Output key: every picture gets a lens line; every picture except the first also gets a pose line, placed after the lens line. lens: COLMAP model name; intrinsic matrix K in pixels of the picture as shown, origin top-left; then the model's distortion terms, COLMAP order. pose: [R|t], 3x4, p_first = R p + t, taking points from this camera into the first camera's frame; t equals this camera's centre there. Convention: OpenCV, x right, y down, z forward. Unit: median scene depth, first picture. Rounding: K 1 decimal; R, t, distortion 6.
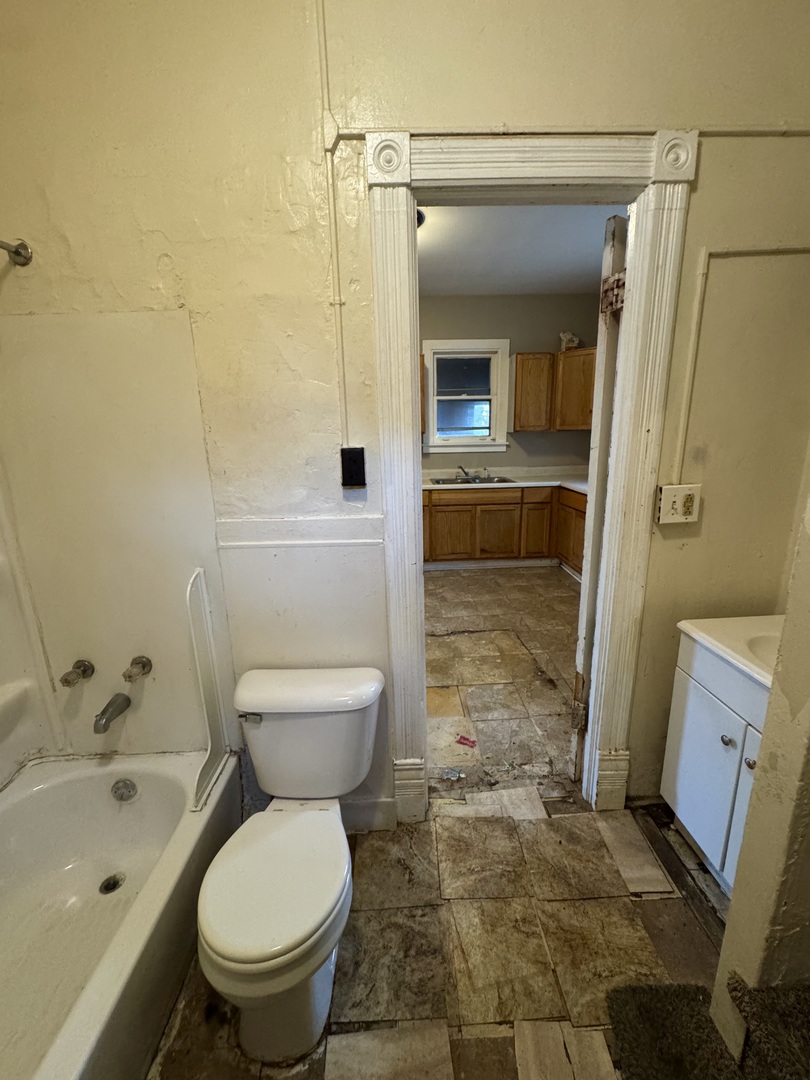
lens RADIAL K [[433.2, 0, 407.3], [0, 433.2, 539.1], [0, 0, 1]] dist [-0.001953, 0.000250]
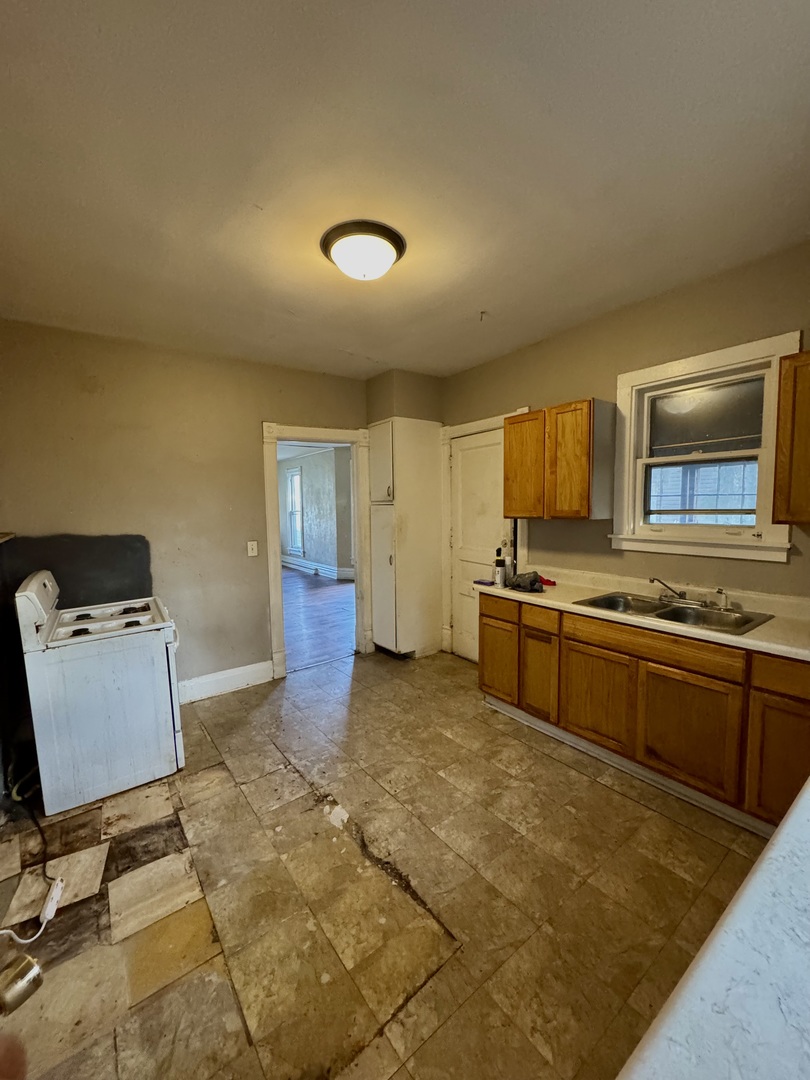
lens RADIAL K [[433.2, 0, 407.3], [0, 433.2, 539.1], [0, 0, 1]] dist [-0.001953, 0.000250]
pose [[0.570193, 0.079411, -0.817664, 1.117486], [-0.199357, 0.978941, -0.043946, -0.377418], [0.796955, 0.188065, 0.574017, 1.218587]]
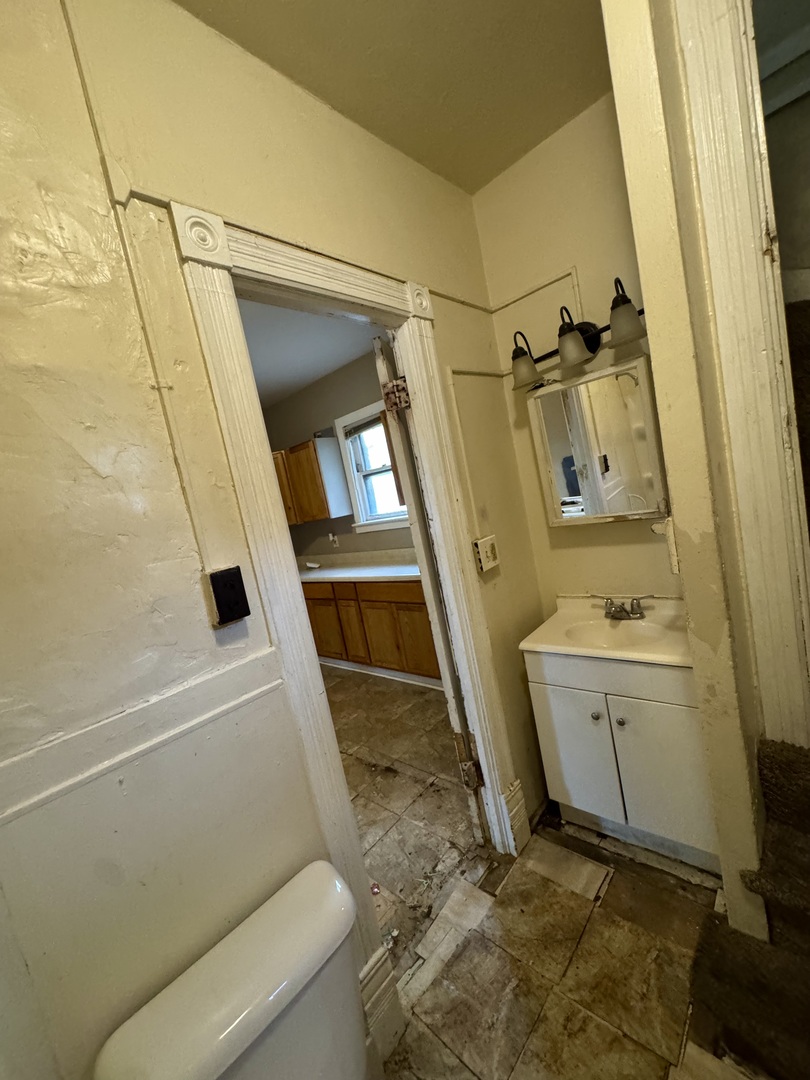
lens RADIAL K [[433.2, 0, 407.3], [0, 433.2, 539.1], [0, 0, 1]] dist [-0.001953, 0.000250]
pose [[0.692211, -0.182896, 0.698135, -0.344819], [0.340291, 0.935784, -0.092249, -0.072963], [-0.636432, 0.301425, 0.709998, 0.228455]]
